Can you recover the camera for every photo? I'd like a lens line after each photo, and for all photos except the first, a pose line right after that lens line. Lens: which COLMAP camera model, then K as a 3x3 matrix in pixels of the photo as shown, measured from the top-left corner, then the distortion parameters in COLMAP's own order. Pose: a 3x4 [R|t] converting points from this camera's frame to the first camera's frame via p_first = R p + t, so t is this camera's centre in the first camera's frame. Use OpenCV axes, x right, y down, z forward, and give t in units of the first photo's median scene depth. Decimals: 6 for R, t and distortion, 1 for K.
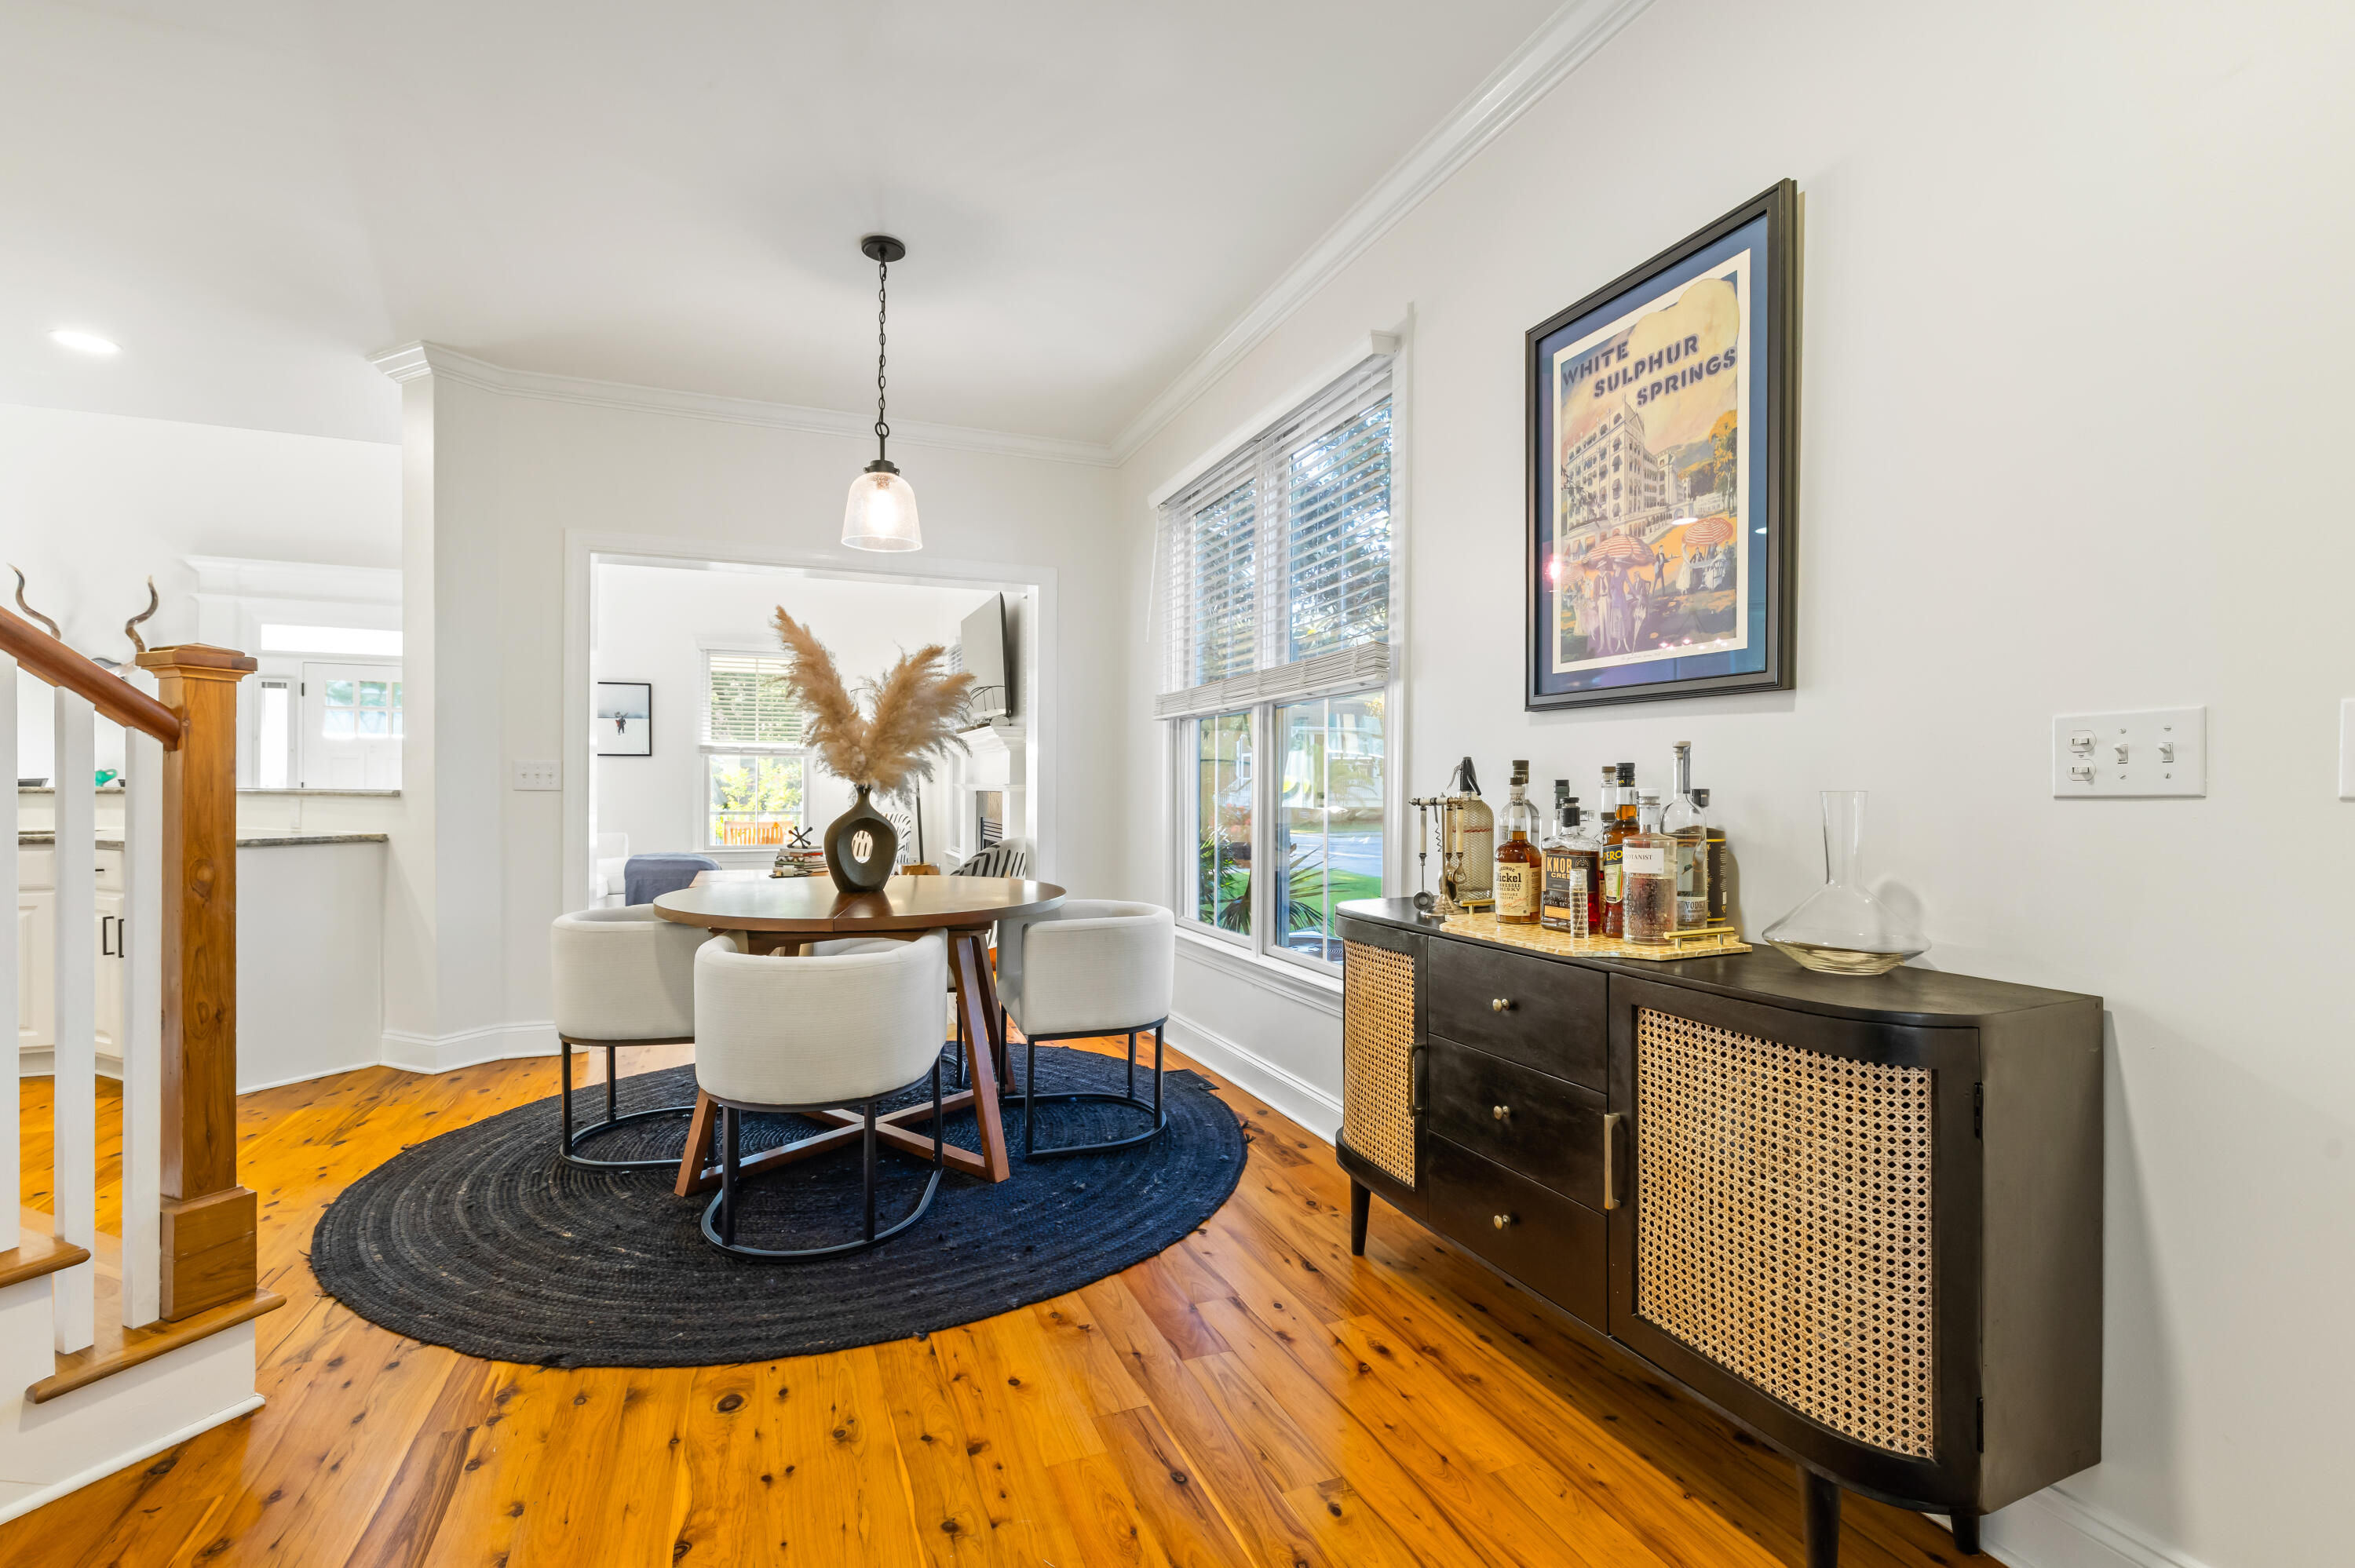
lens RADIAL K [[1036.7, 0, 1161.1], [0, 1036.7, 790.0], [0, 0, 1]] dist [-0.001616, -0.000604]
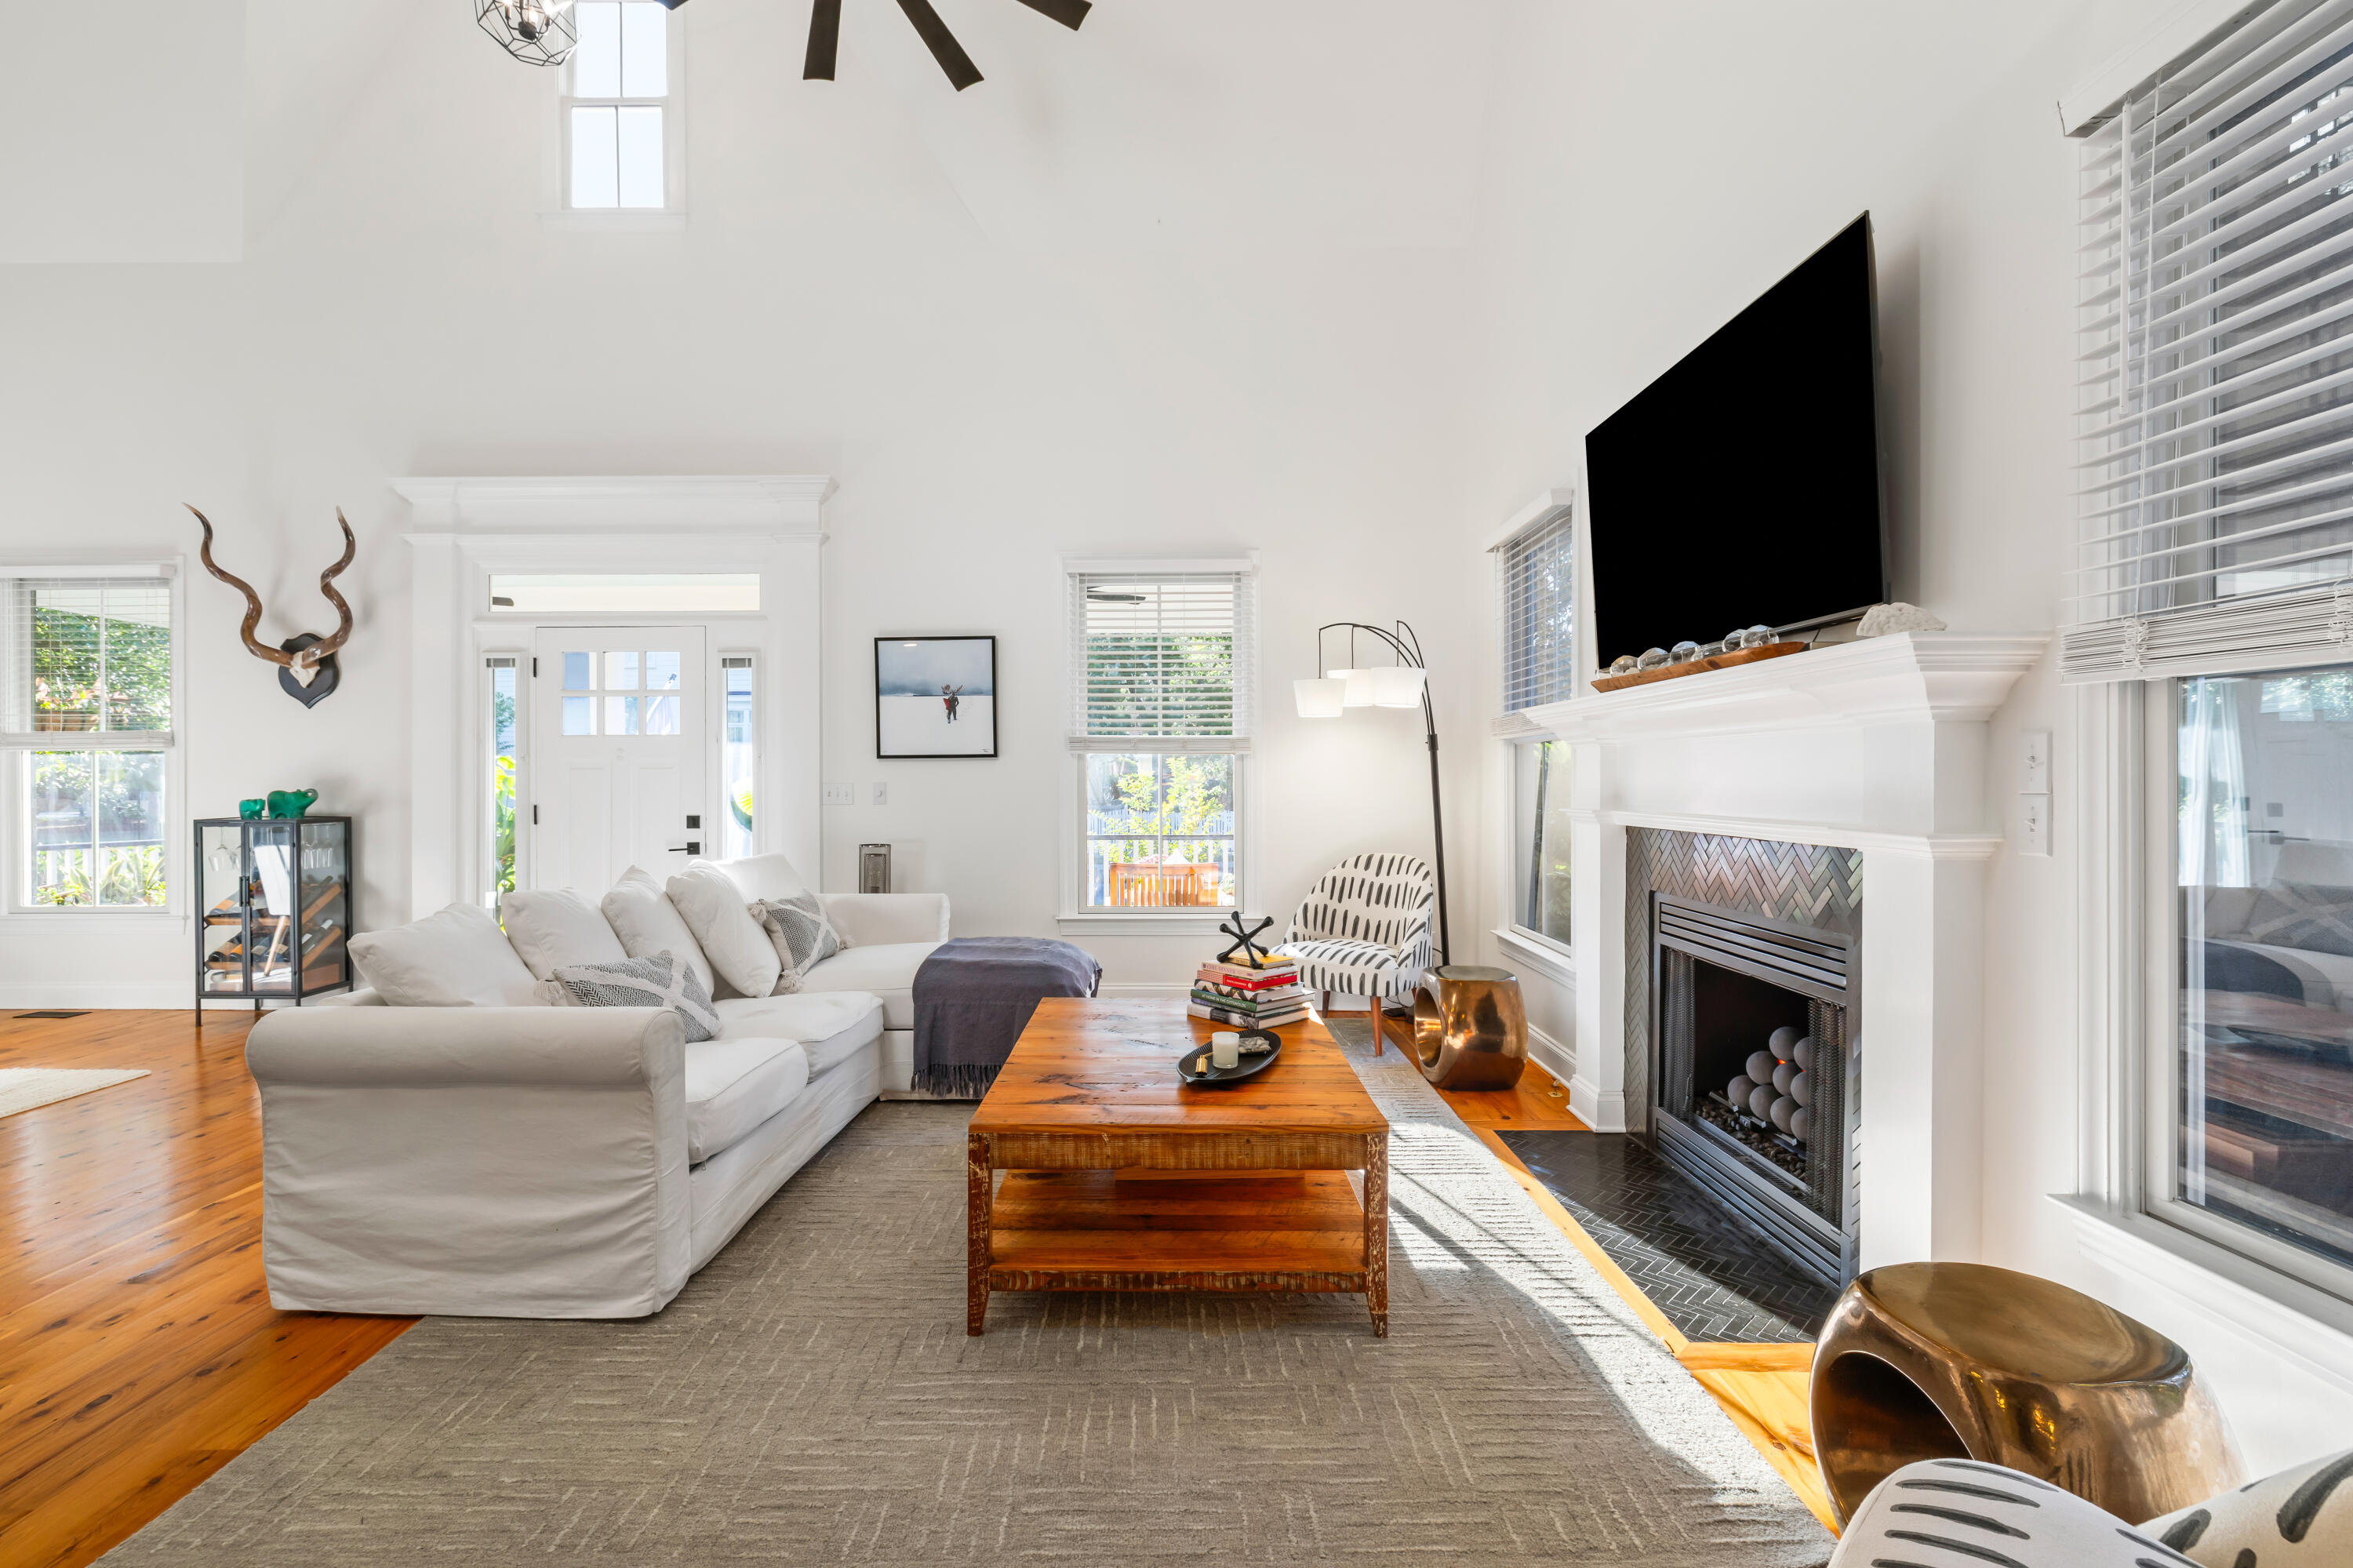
lens RADIAL K [[1036.0, 0, 1160.1], [0, 1036.0, 790.0], [0, 0, 1]] dist [-0.001616, -0.000604]
pose [[0.926886, -0.001277, -0.375341, -0.200217], [0.003555, 0.999979, 0.005378, -0.018736], [0.375327, -0.006320, 0.926871, 0.535574]]
